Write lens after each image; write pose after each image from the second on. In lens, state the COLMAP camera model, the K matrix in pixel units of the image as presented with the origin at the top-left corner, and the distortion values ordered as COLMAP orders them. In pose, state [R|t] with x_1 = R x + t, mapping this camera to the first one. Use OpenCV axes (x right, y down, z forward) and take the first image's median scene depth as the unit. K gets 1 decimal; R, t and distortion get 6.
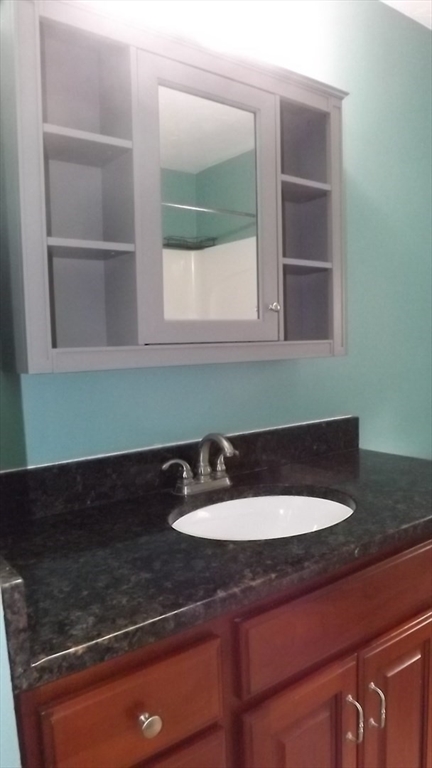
lens RADIAL K [[569.4, 0, 216.0], [0, 569.4, 384.0], [0, 0, 1]] dist [-0.059412, 0.007102]
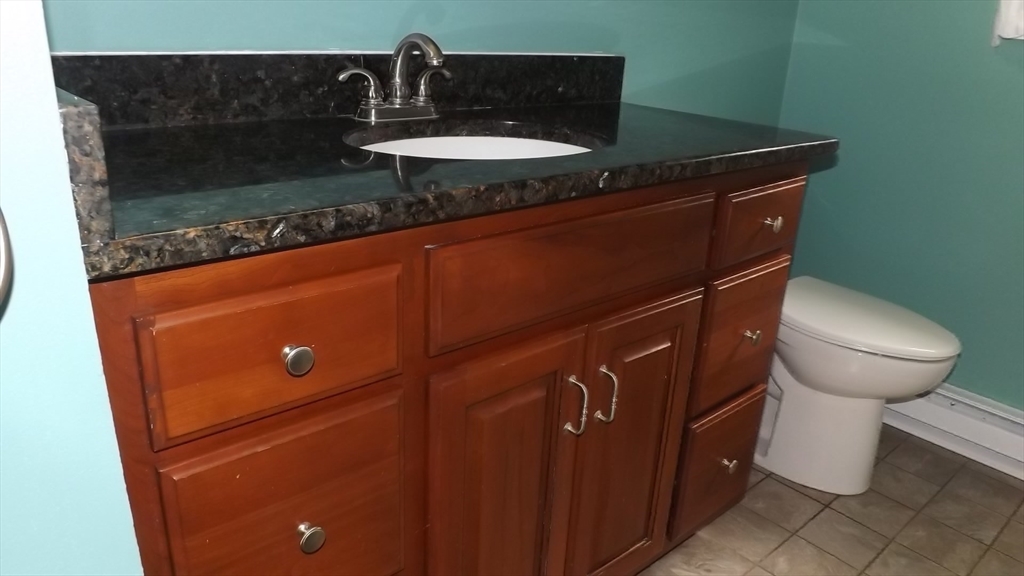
lens RADIAL K [[759.2, 0, 512.0], [0, 759.2, 288.0], [0, 0, 1]] dist [-0.059412, 0.007102]
pose [[0.992332, 0.050840, 0.112664, 0.030805], [-0.079270, 0.961127, 0.264485, 0.168735], [-0.094838, -0.271387, 0.957786, 0.035549]]
